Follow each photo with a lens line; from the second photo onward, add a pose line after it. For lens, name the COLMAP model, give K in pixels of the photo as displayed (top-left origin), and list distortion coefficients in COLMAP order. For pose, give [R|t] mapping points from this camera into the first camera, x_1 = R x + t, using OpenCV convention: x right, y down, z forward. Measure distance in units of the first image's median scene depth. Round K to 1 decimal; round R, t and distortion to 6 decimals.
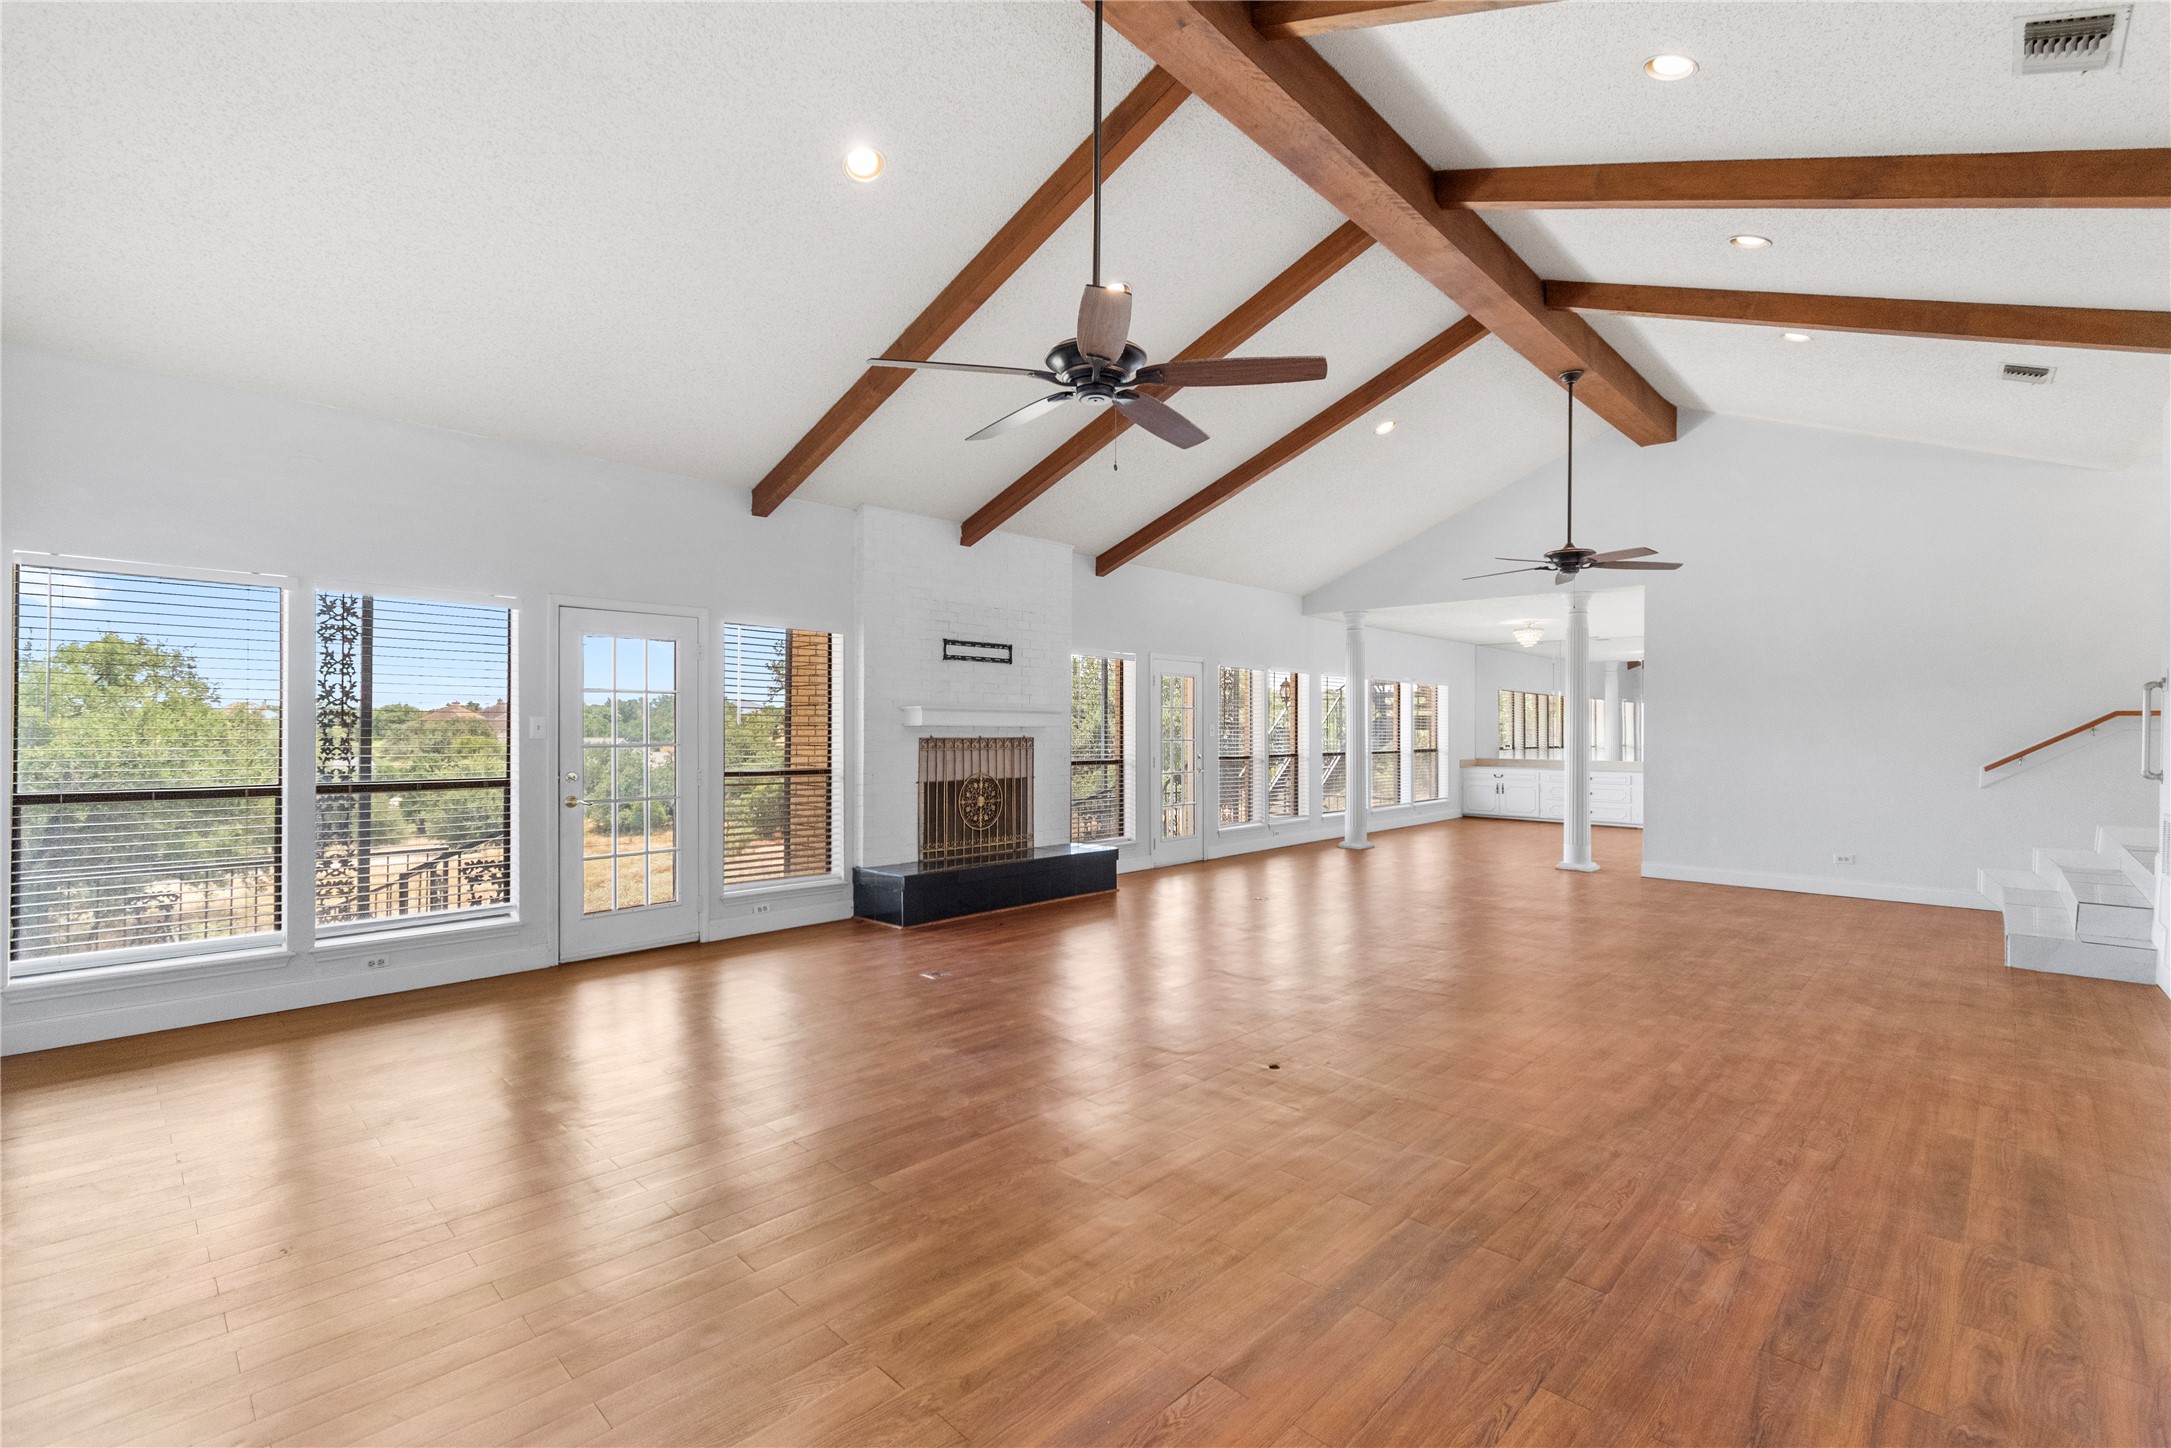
lens RADIAL K [[964.0, 0, 1087.7], [0, 964.0, 726.7], [0, 0, 1]] dist [0.003441, 0.000117]
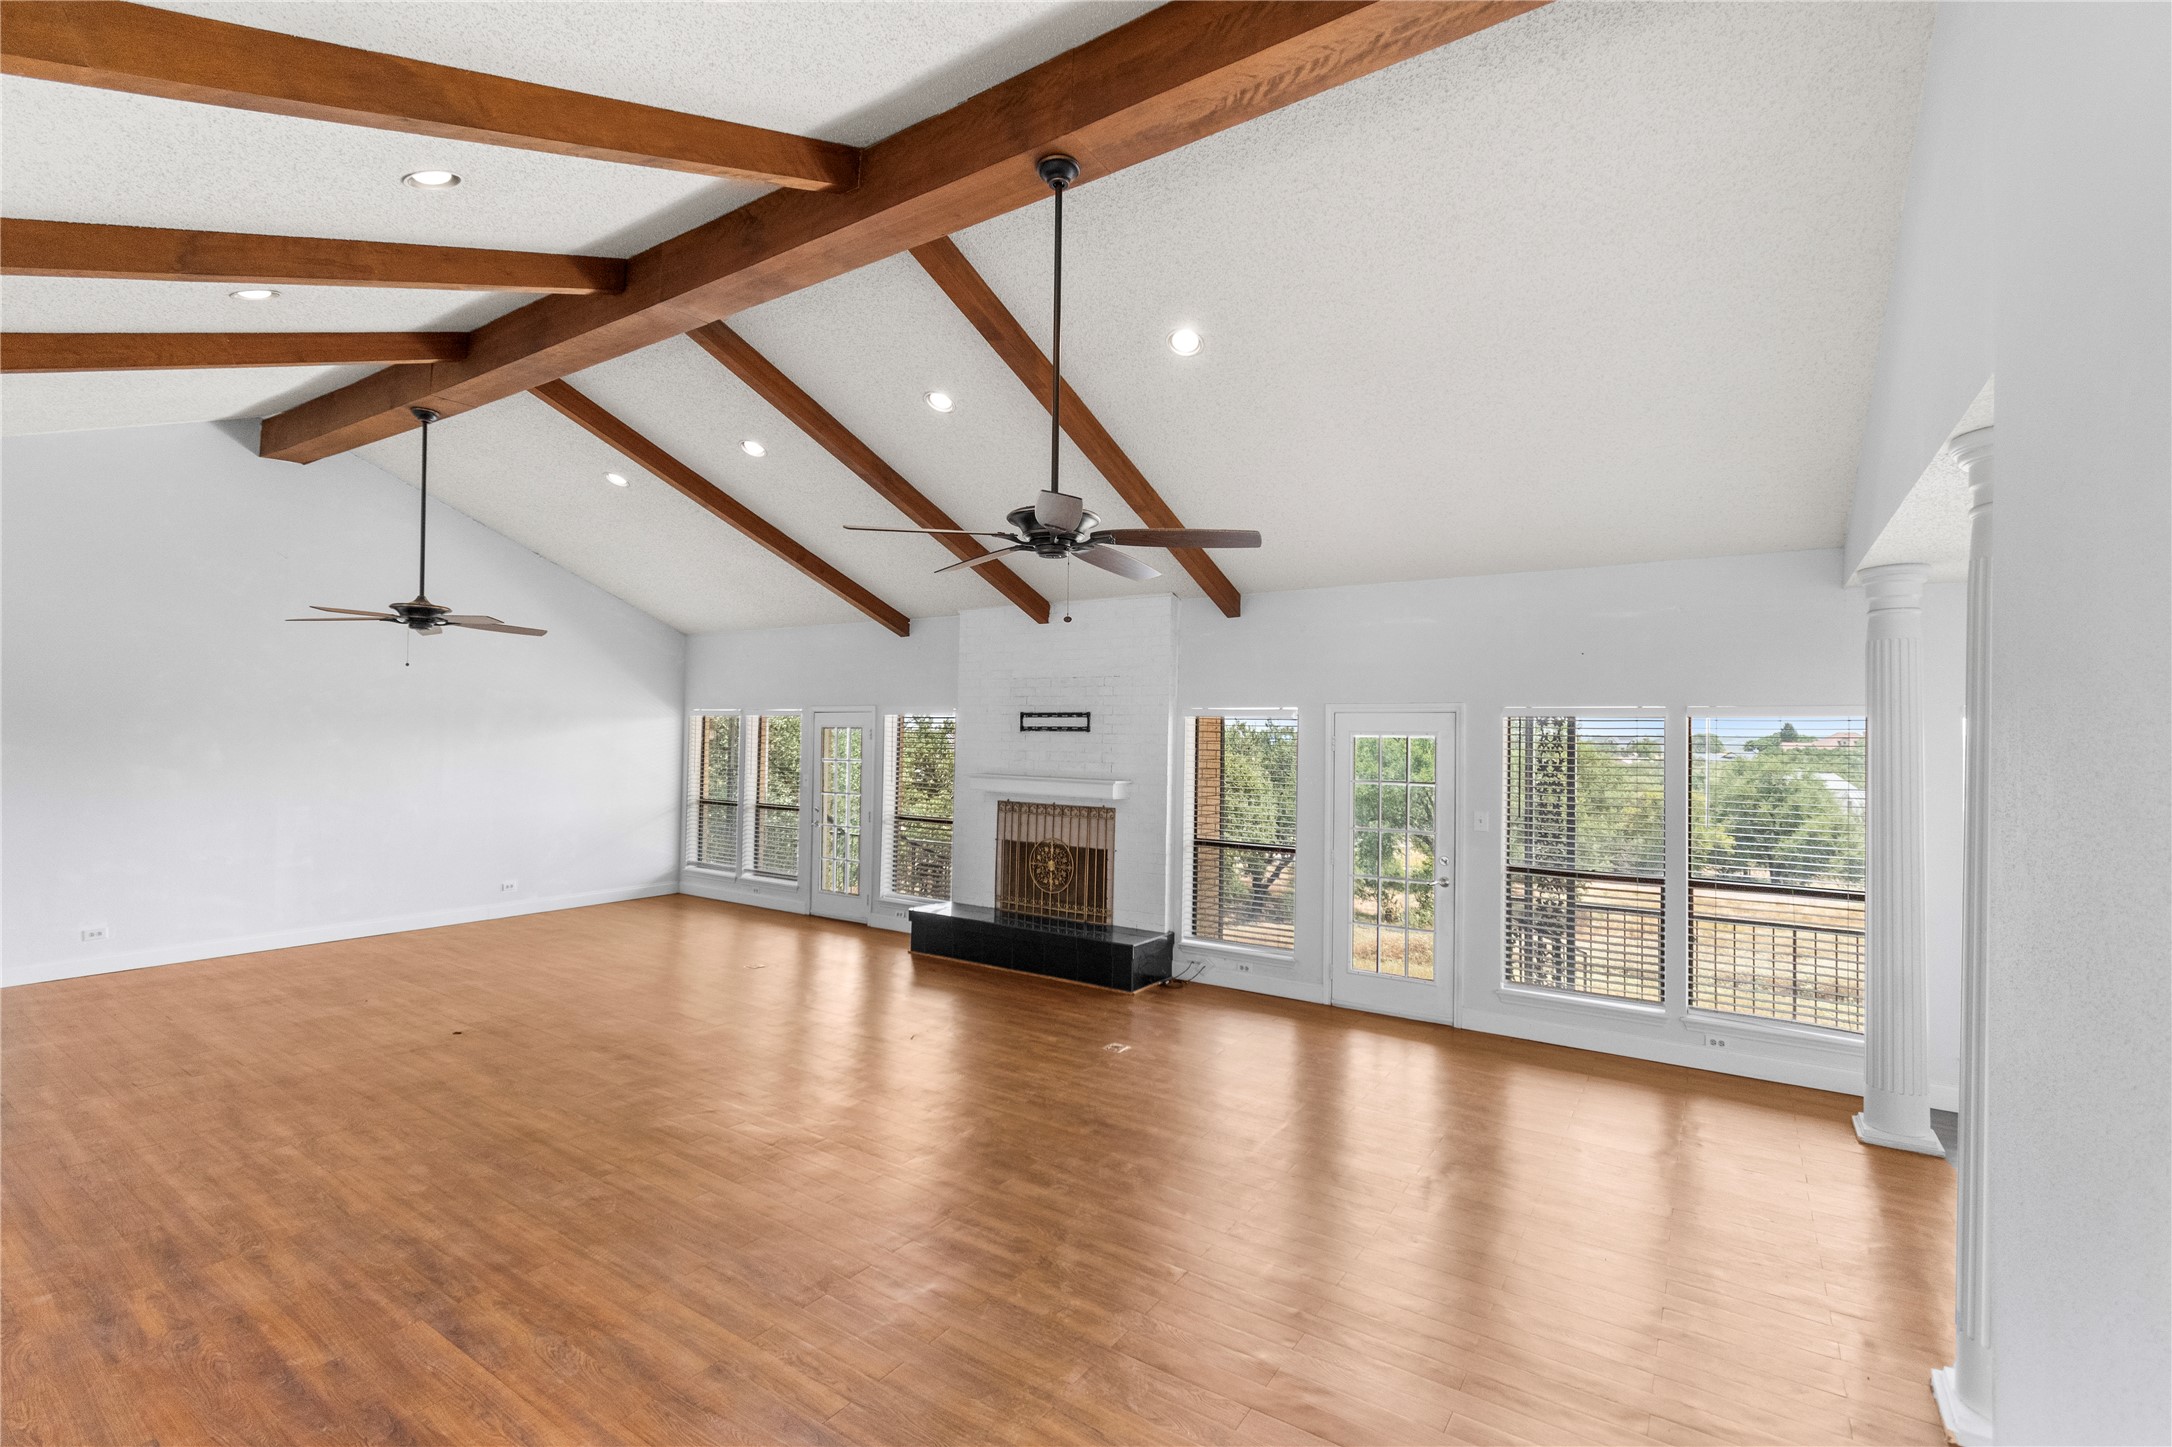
lens RADIAL K [[964.5, 0, 1073.9], [0, 964.5, 715.0], [0, 0, 1]] dist [0.003441, 0.000117]
pose [[0.153924, -0.027799, -0.987692, 0.923196], [-0.016627, 0.999390, -0.030720, -0.053332], [0.987943, 0.021151, 0.153368, 0.860935]]
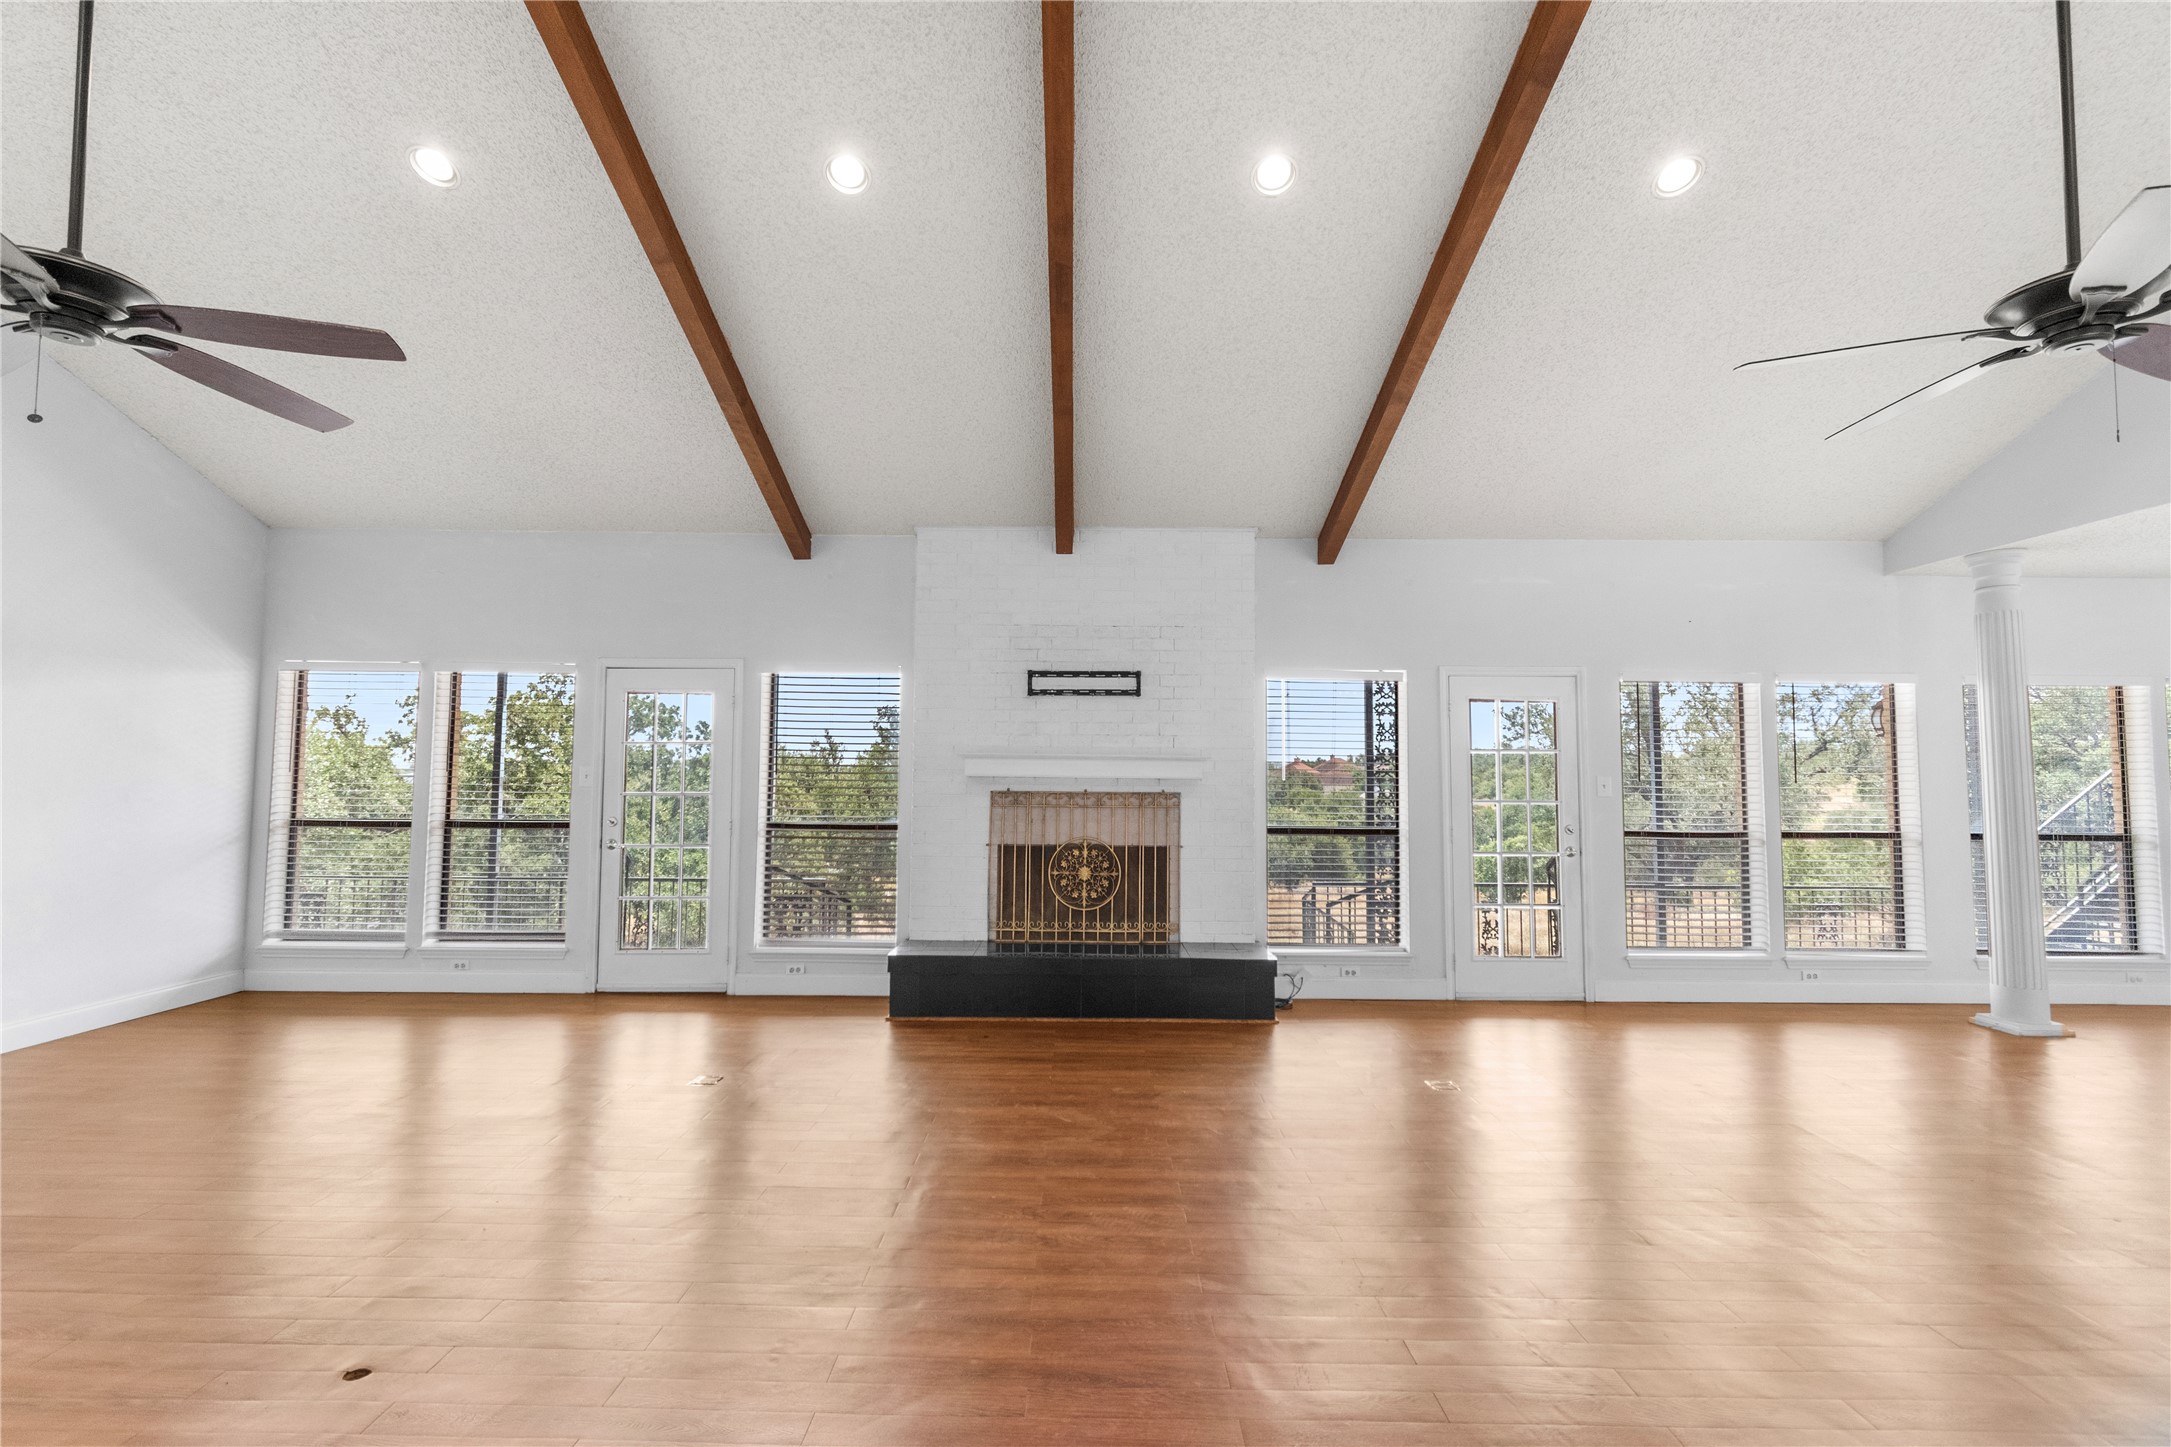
lens RADIAL K [[964.0, 0, 1093.5], [0, 964.0, 724.0], [0, 0, 1]] dist [0.003441, 0.000117]
pose [[0.681247, -0.037280, -0.731103, 0.469997], [-0.003791, 0.998509, -0.054448, -0.001246], [0.732044, 0.039864, 0.680090, 0.468744]]
